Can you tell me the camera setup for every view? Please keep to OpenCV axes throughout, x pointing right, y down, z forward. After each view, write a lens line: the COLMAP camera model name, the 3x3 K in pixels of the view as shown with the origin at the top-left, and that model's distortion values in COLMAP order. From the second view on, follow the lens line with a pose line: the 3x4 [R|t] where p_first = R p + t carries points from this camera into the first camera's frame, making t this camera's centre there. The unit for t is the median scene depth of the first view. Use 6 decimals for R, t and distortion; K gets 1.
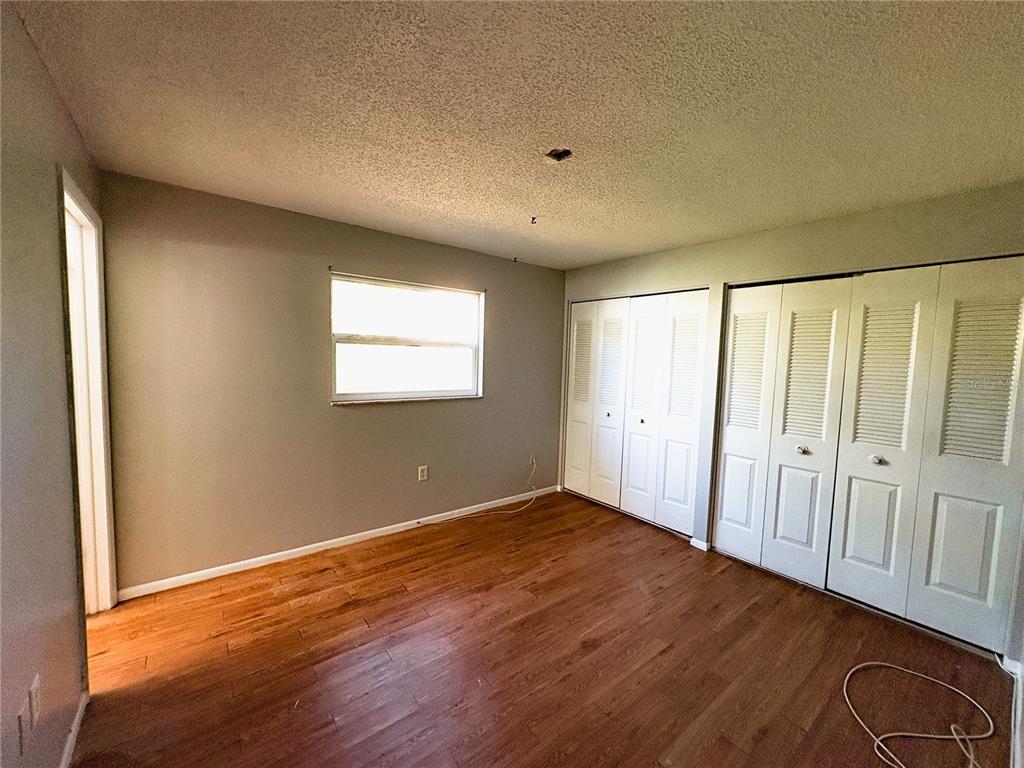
lens RADIAL K [[406.6, 0, 512.0], [0, 406.6, 384.0], [0, 0, 1]] dist [-0.000875, 0.000240]
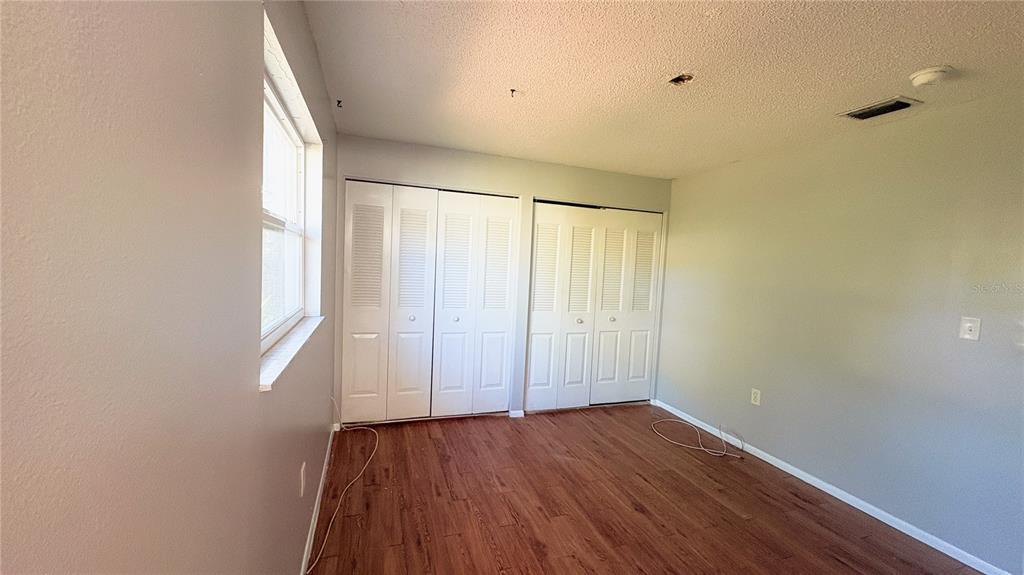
lens RADIAL K [[409.8, 0, 512.0], [0, 409.8, 287.5], [0, 0, 1]] dist [0.000825, 0.000050]
pose [[0.320176, -0.070873, 0.944703, -0.713168], [0.026548, 0.997477, 0.065834, -0.058560], [-0.946986, 0.004002, 0.321250, 0.687739]]
